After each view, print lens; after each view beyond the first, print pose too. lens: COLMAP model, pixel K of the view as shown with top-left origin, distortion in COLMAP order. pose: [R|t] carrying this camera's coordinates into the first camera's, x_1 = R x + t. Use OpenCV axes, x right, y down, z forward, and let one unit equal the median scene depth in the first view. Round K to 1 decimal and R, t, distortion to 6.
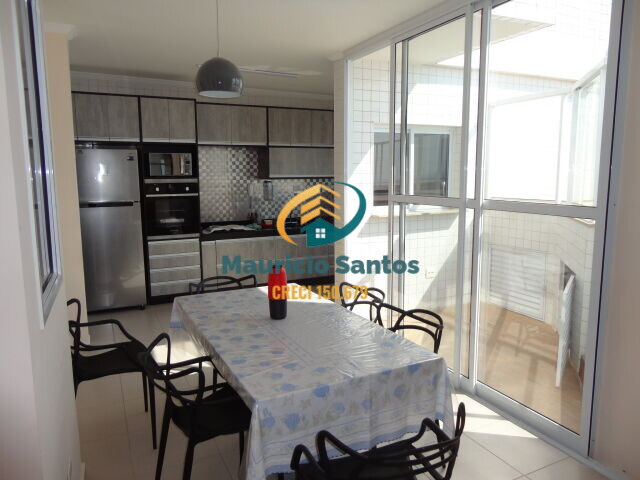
lens RADIAL K [[468.4, 0, 319.9], [0, 468.4, 238.4], [0, 0, 1]] dist [-0.000426, 0.000936]
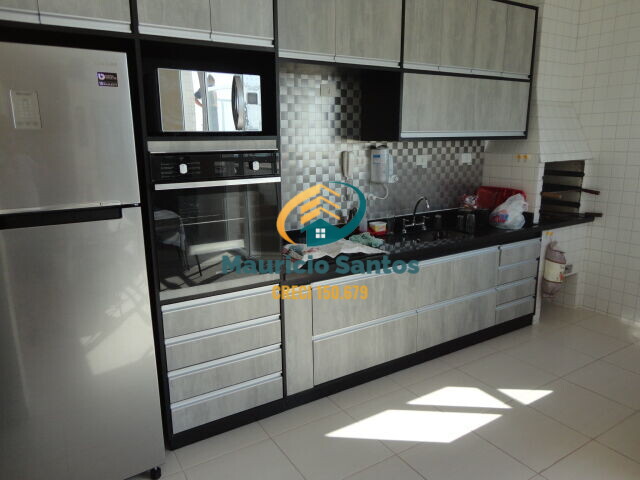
lens RADIAL K [[468.4, 0, 320.2], [0, 468.4, 241.5], [0, 0, 1]] dist [-0.000426, 0.000936]
pose [[0.996818, -0.019854, 0.077199, -0.257919], [0.013536, 0.996580, 0.081519, -0.073178], [-0.078553, -0.080215, 0.993678, 0.592551]]
